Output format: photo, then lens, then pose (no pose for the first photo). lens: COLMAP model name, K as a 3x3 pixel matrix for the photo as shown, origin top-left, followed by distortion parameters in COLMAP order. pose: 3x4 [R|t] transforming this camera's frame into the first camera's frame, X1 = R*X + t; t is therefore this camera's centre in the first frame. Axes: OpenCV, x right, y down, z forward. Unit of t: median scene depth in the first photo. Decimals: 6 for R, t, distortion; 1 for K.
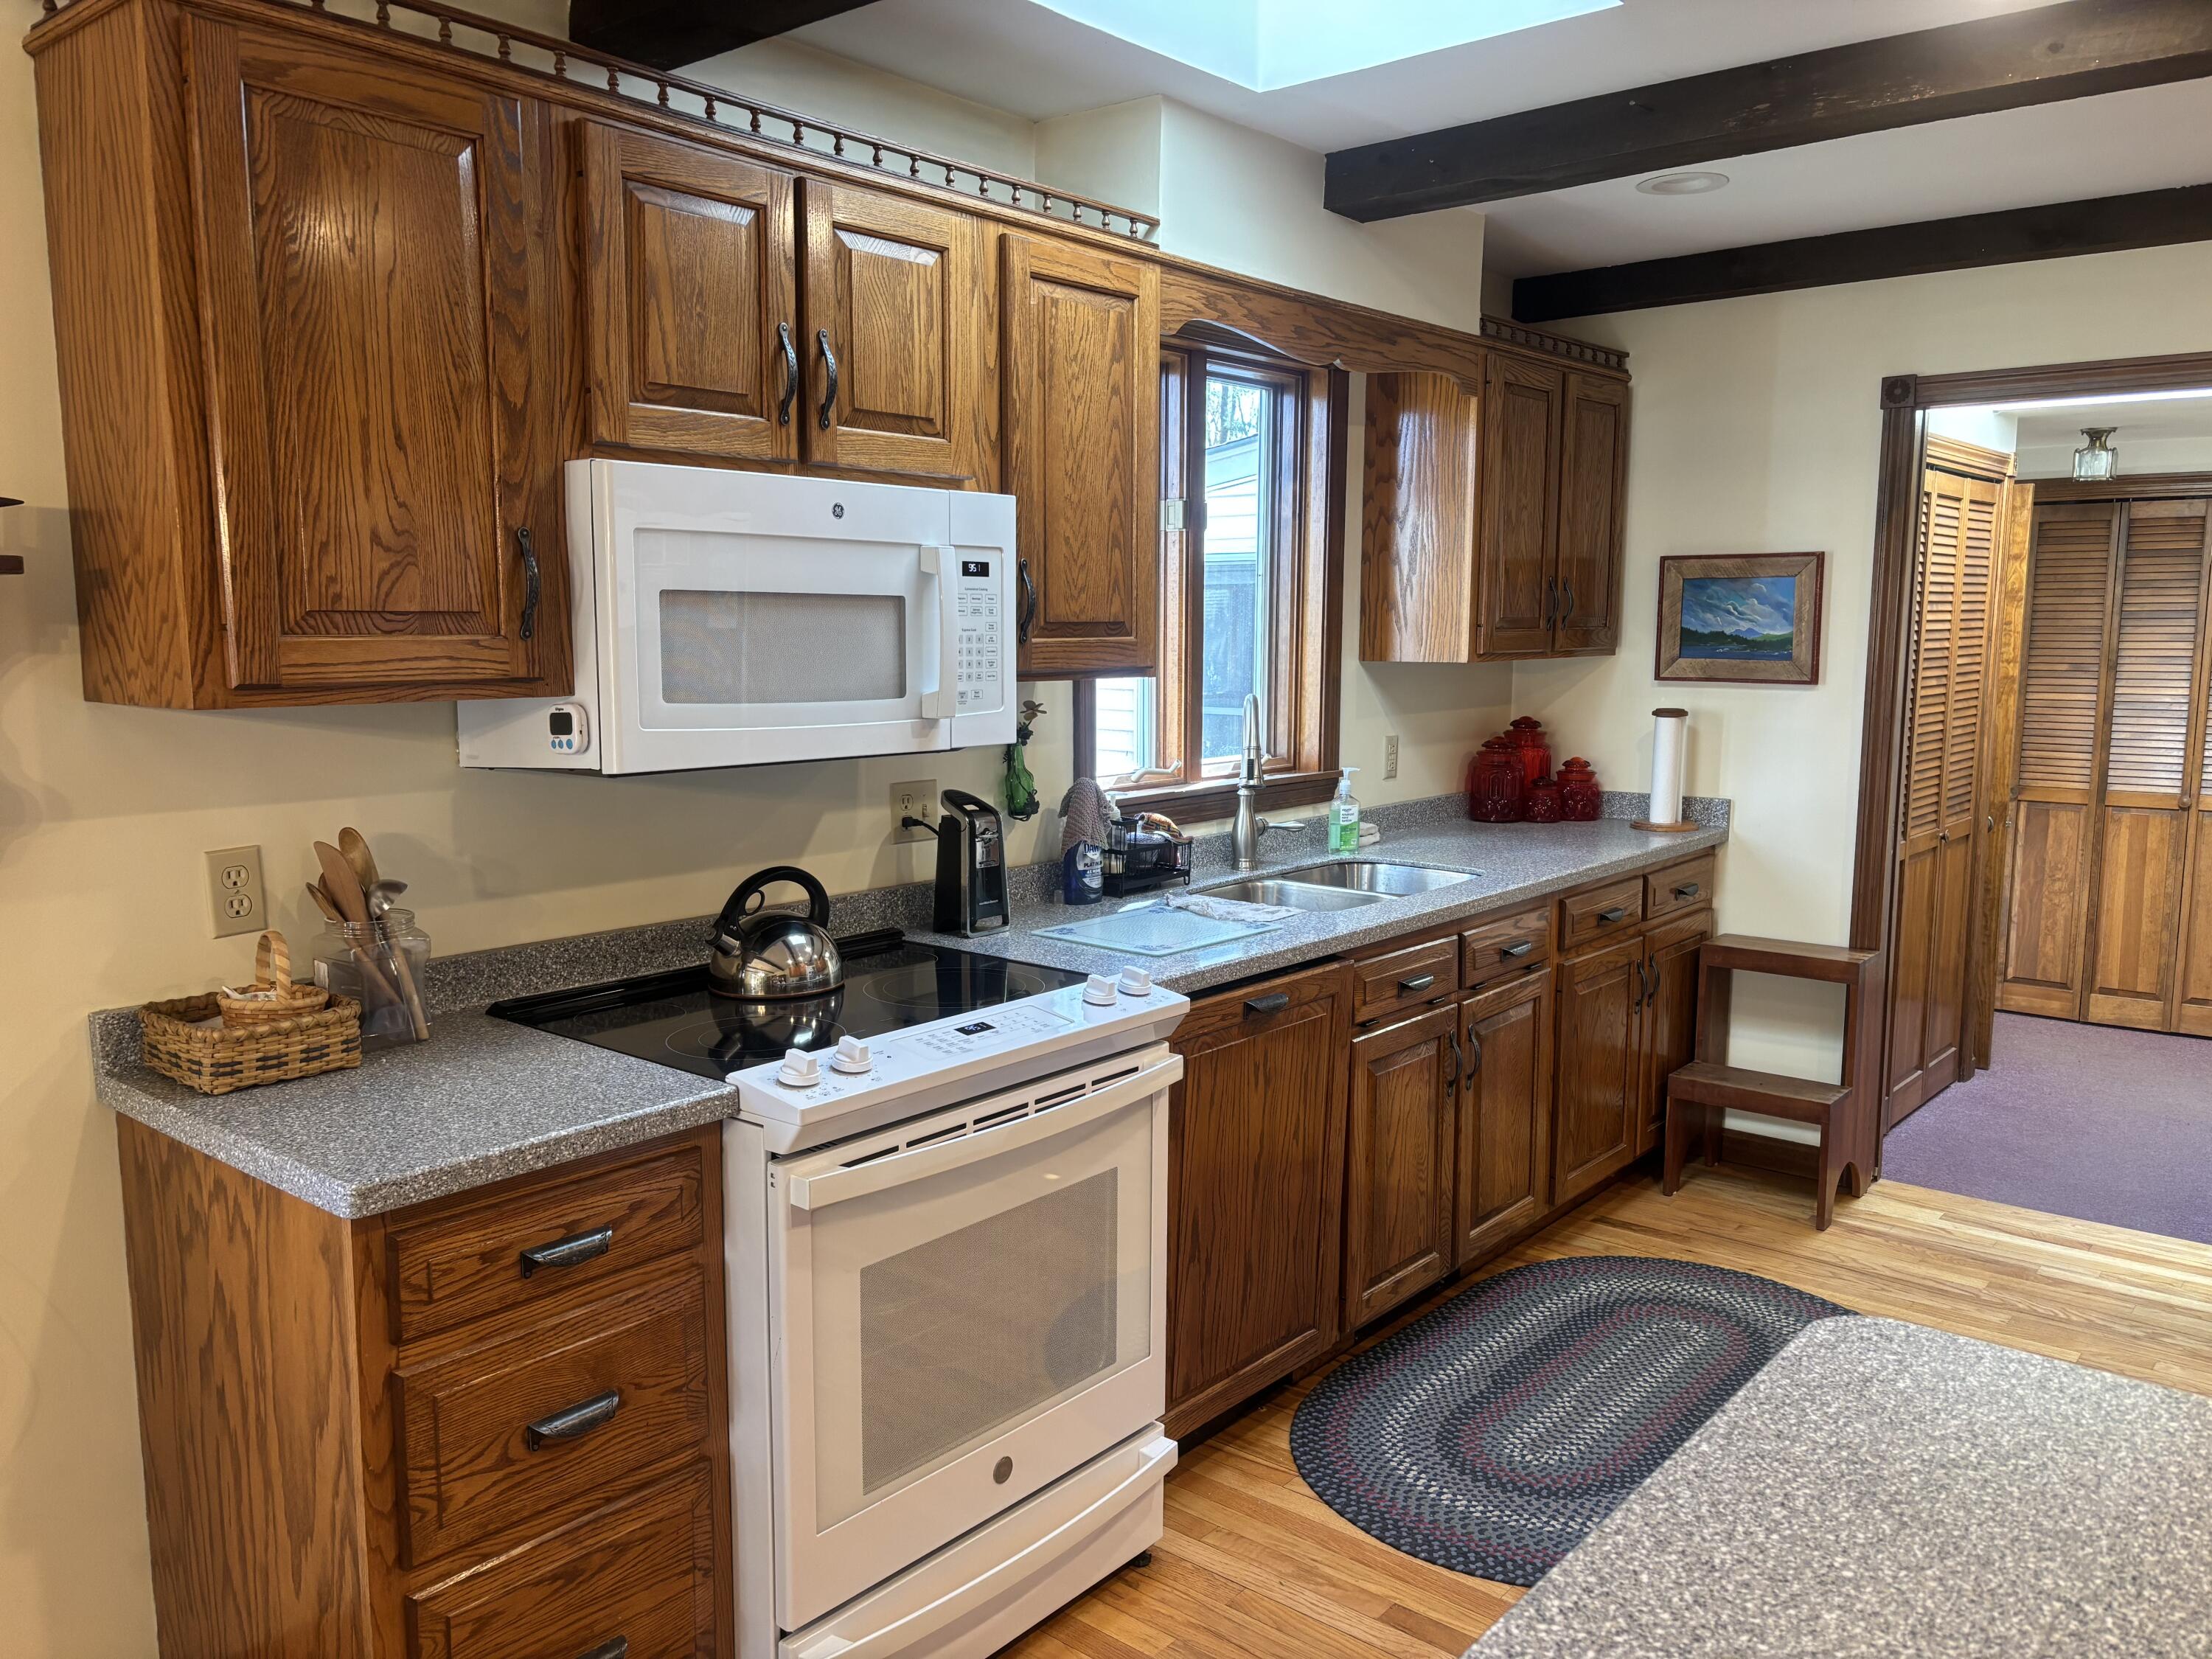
lens RADIAL K [[1682.9, 0, 1087.3], [0, 1682.9, 834.3], [0, 0, 1]] dist [0.039565, -0.035817]
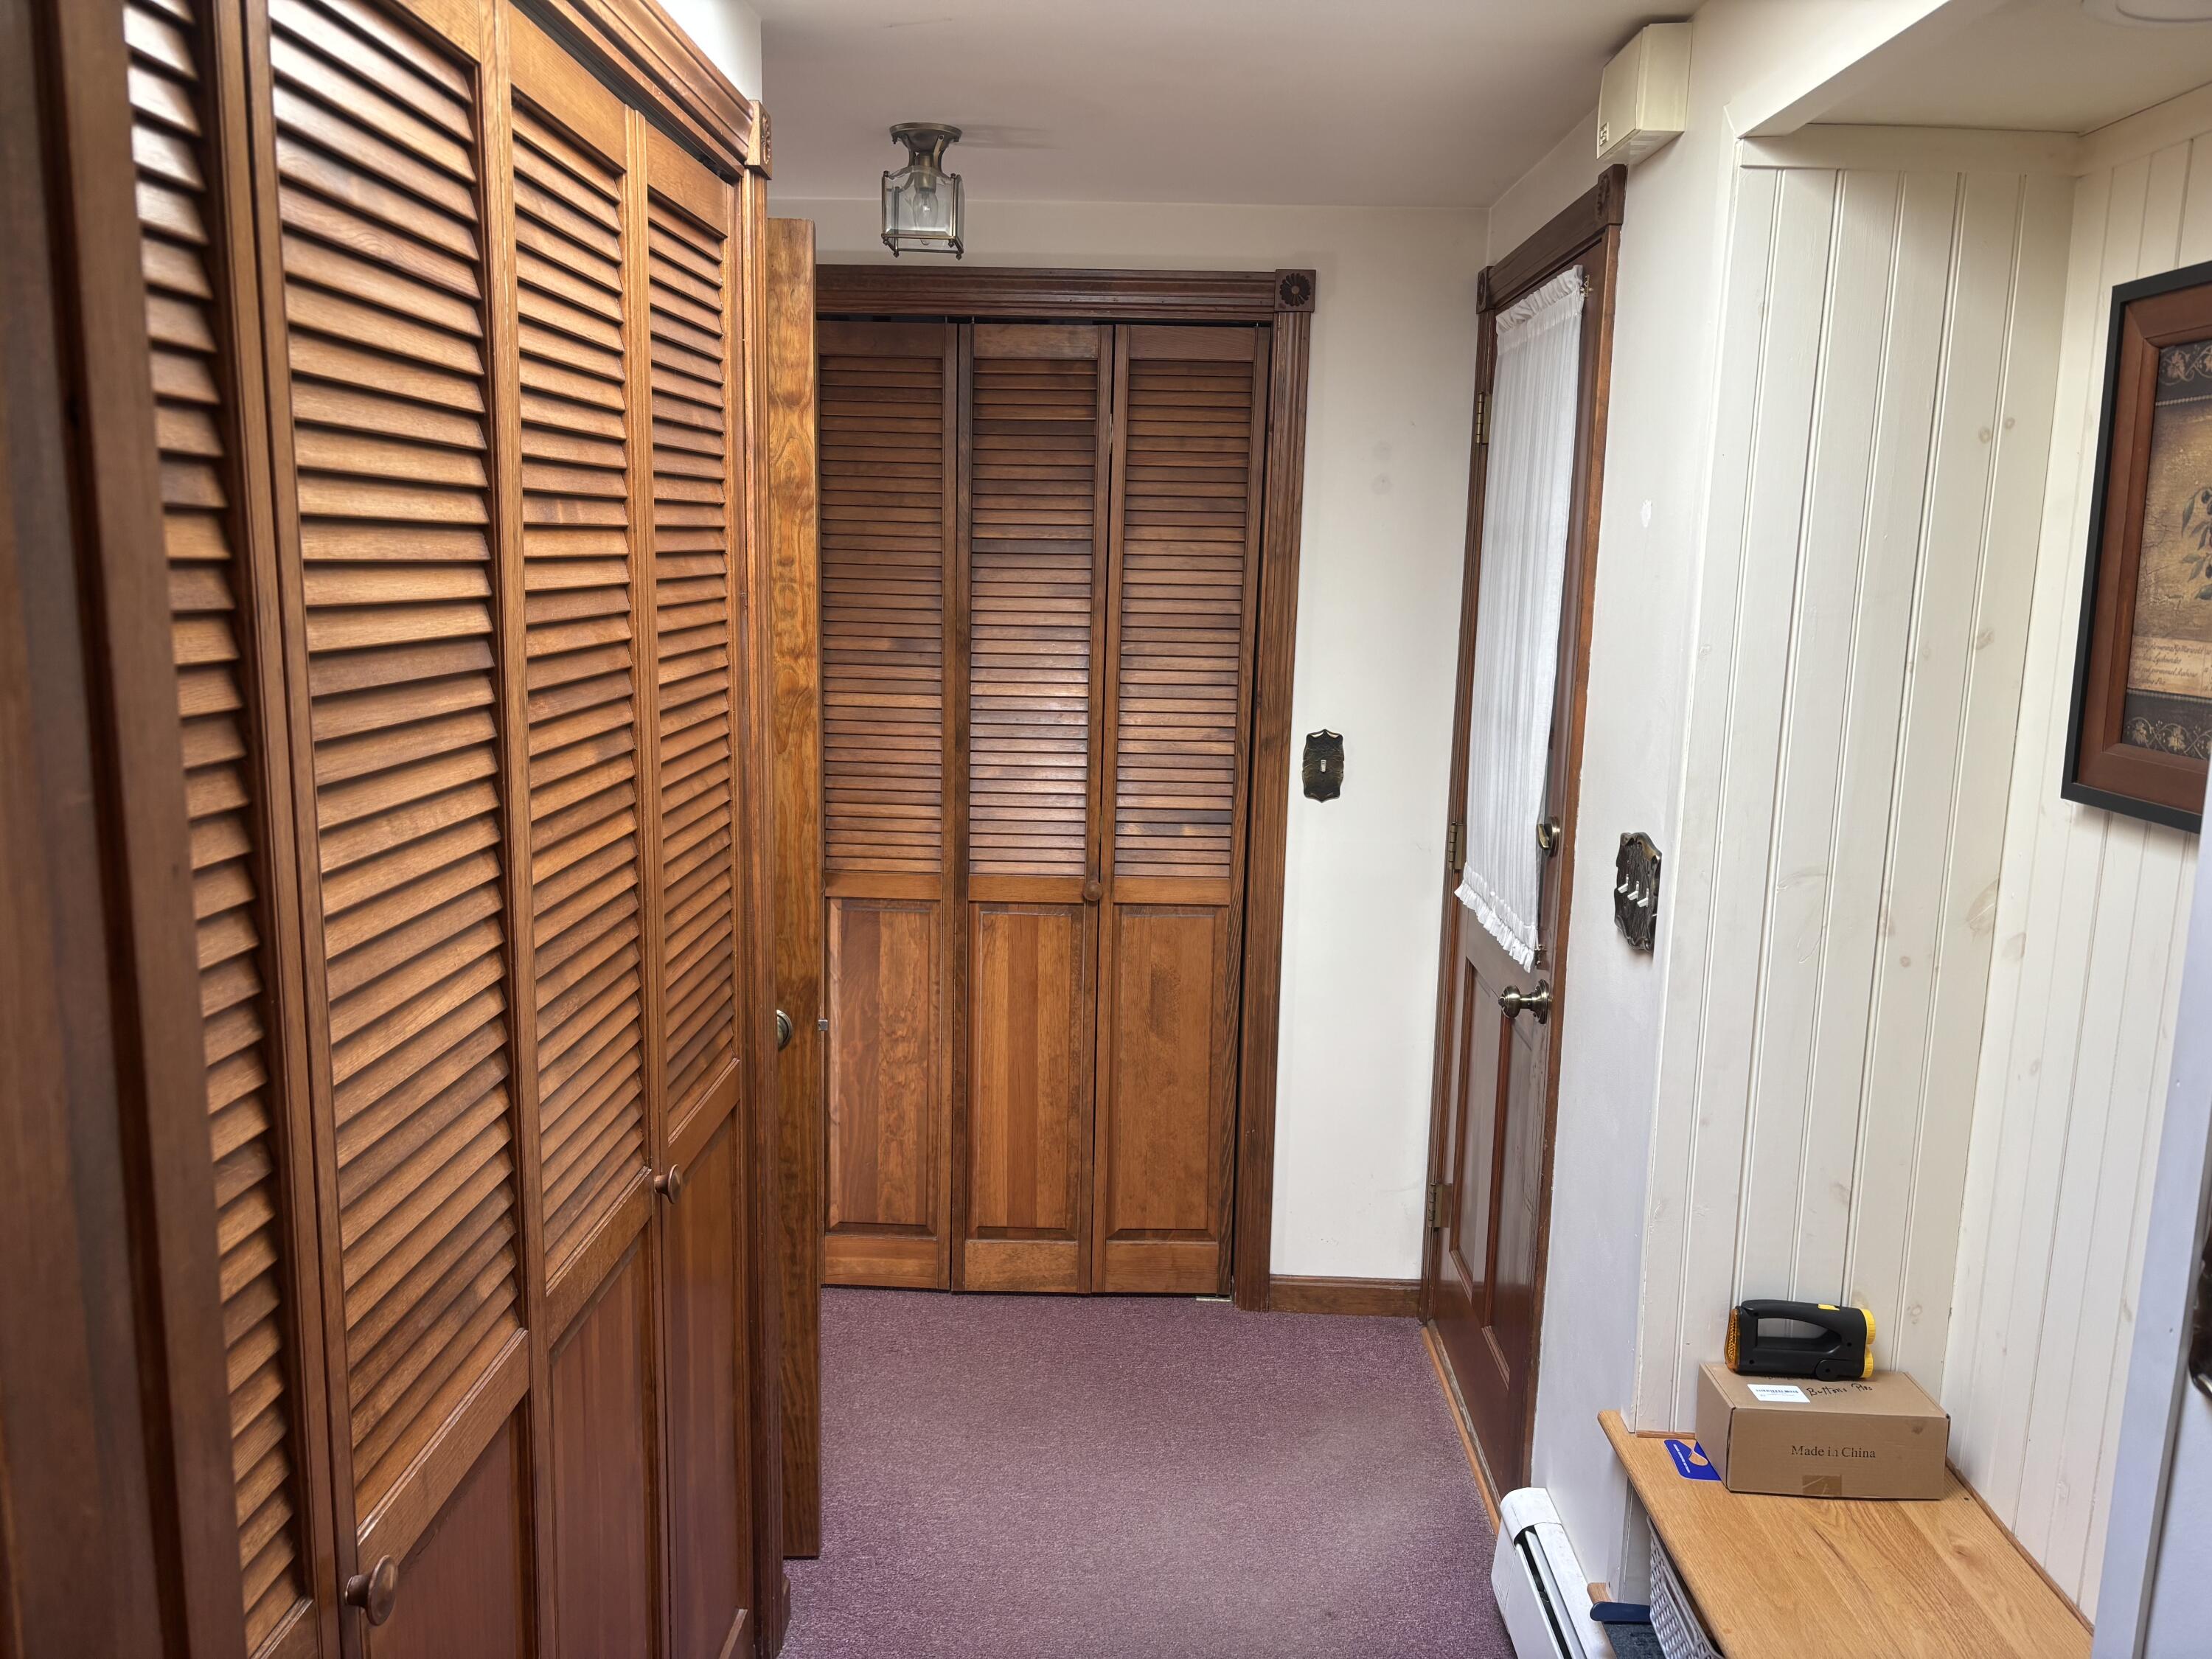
lens RADIAL K [[1682.9, 0, 1104.6], [0, 1682.9, 848.8], [0, 0, 1]] dist [0.039565, -0.035817]
pose [[0.776576, -0.096384, 0.622607, 0.305655], [0.060450, 0.995068, 0.078645, -0.074036], [-0.627117, -0.023438, 0.778573, 0.564477]]
